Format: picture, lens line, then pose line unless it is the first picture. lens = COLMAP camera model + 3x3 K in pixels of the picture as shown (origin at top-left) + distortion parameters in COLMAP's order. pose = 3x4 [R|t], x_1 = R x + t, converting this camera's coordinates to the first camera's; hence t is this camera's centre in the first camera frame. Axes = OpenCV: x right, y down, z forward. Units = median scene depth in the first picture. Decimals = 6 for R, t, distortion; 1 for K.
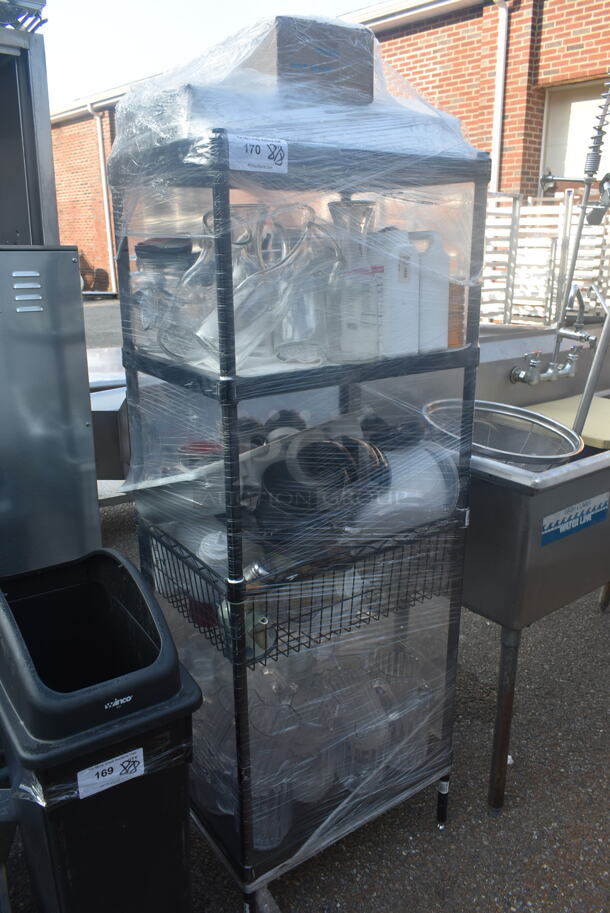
lens RADIAL K [[714.7, 0, 305.0], [0, 714.7, 456.5], [0, 0, 1]] dist [-0.030468, 0.003933]
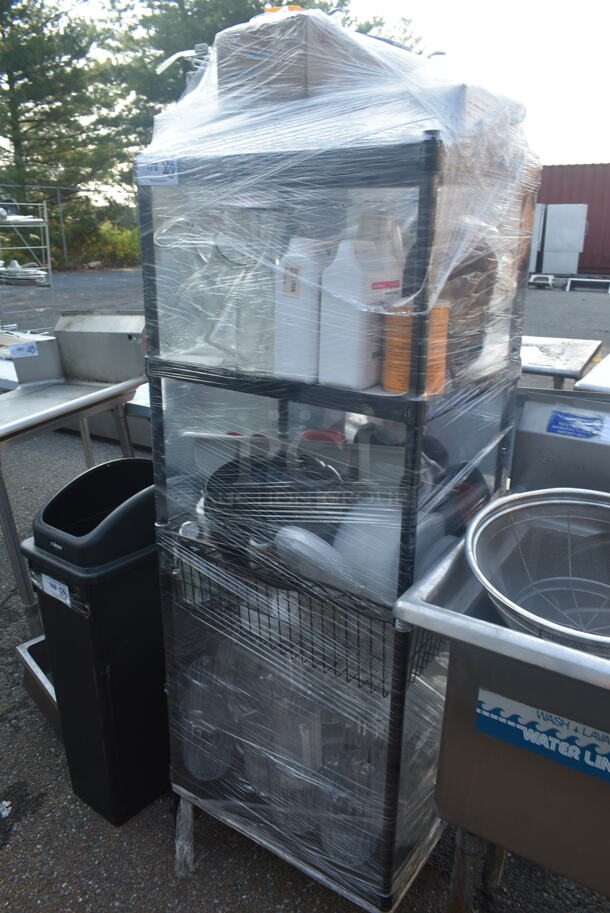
lens RADIAL K [[714.7, 0, 305.0], [0, 714.7, 456.5], [0, 0, 1]] dist [-0.030468, 0.003933]
pose [[0.321736, 0.306346, -0.895900, 0.993950], [-0.285135, 0.933635, 0.216851, -0.256216], [0.902875, 0.185683, 0.387734, 0.708372]]
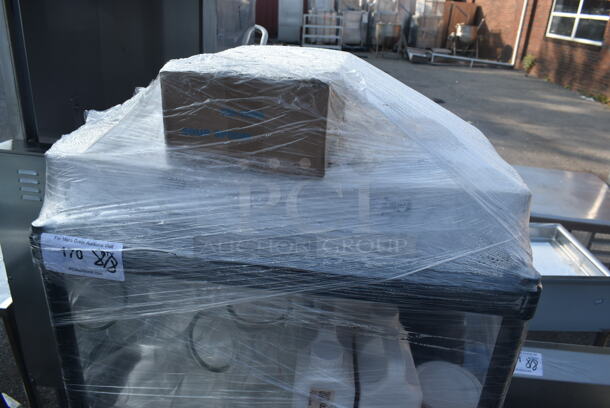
lens RADIAL K [[477.5, 0, 305.0], [0, 477.5, 204.0], [0, 0, 1]] dist [-0.030468, 0.003933]
pose [[0.746368, 0.322399, -0.582232, 0.340102], [-0.254365, 0.946604, 0.198089, -0.540877], [0.615007, 0.000252, 0.788522, 0.609772]]
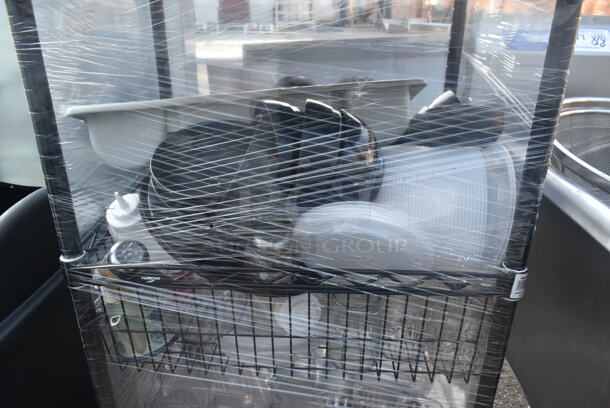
lens RADIAL K [[480.9, 0, 305.0], [0, 480.9, 204.0], [0, 0, 1]] dist [-0.008348, 0.001321]
pose [[0.787075, 0.249250, -0.564258, 0.358406], [-0.191277, 0.968258, 0.160900, -0.010298], [0.586452, -0.018711, 0.809768, 0.710572]]
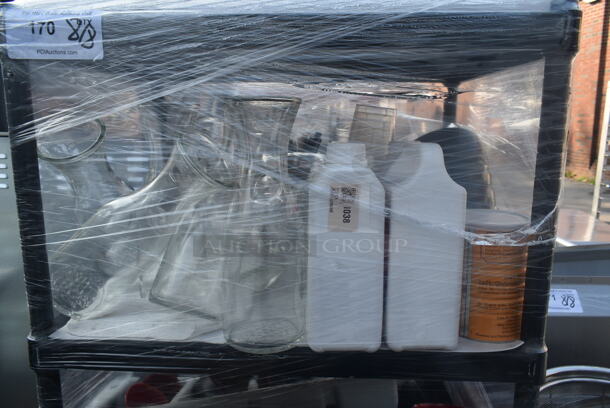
lens RADIAL K [[477.5, 0, 305.0], [0, 477.5, 204.0], [0, 0, 1]] dist [-0.030468, 0.003933]
pose [[0.790067, 0.116932, -0.601765, 0.344866], [-0.189041, 0.980272, -0.057714, -0.237091], [0.583145, 0.159356, 0.796585, 0.668892]]
